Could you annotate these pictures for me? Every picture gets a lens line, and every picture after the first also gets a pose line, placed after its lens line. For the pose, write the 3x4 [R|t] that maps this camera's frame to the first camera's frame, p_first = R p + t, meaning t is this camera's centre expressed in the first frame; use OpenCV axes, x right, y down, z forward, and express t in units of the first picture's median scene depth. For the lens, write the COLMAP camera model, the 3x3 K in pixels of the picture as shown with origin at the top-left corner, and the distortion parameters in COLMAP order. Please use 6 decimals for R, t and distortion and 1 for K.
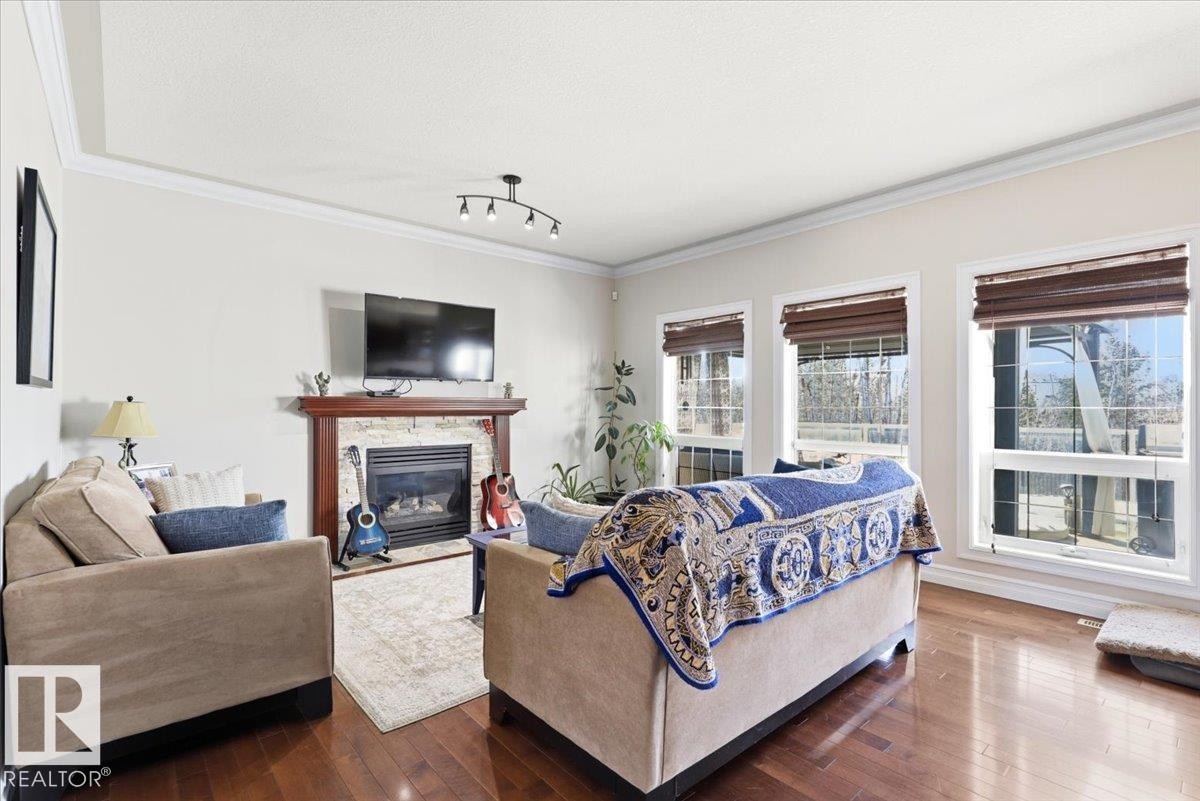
lens RADIAL K [[553.5, 0, 601.6], [0, 553.5, 403.3], [0, 0, 1]] dist [-0.000908, -0.000473]
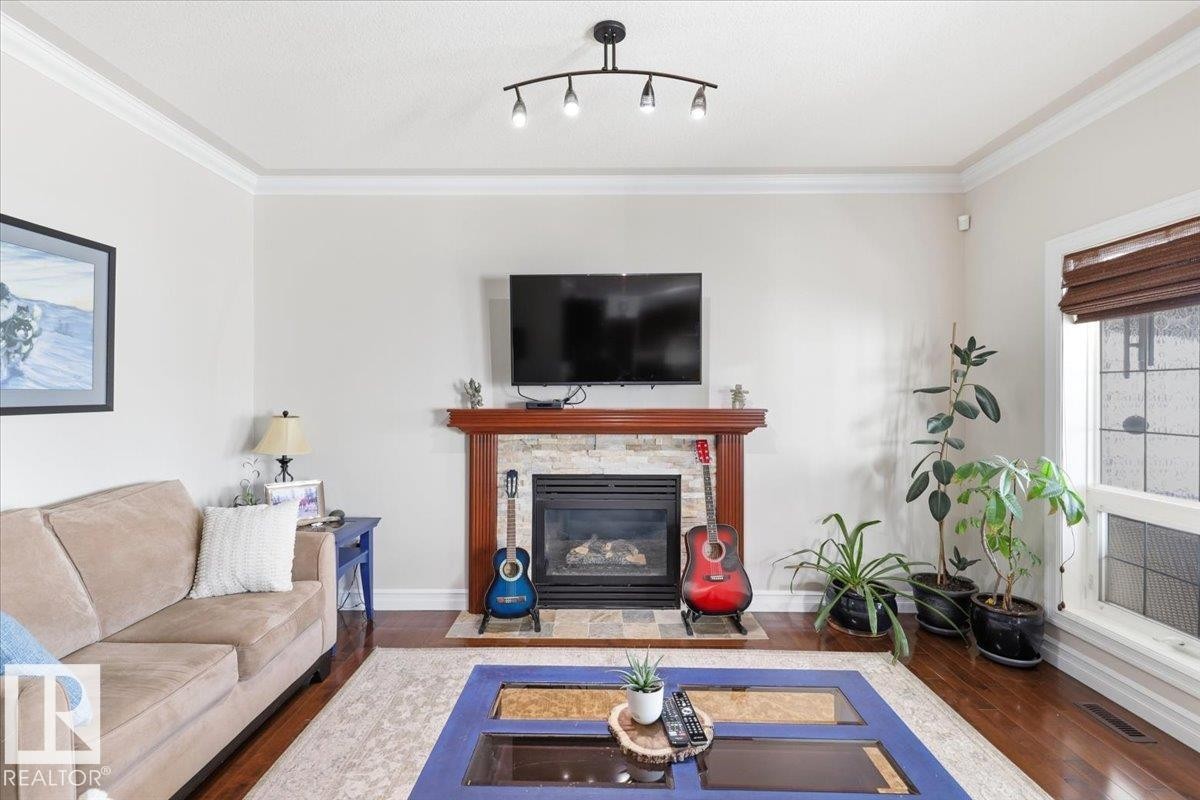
lens RADIAL K [[553.5, 0, 599.7], [0, 553.5, 393.8], [0, 0, 1]] dist [-0.000908, -0.000473]
pose [[0.748177, -0.001222, -0.663499, 0.147485], [0.002873, 0.999995, 0.001398, -0.029038], [0.663493, -0.002953, 0.748176, 0.419689]]
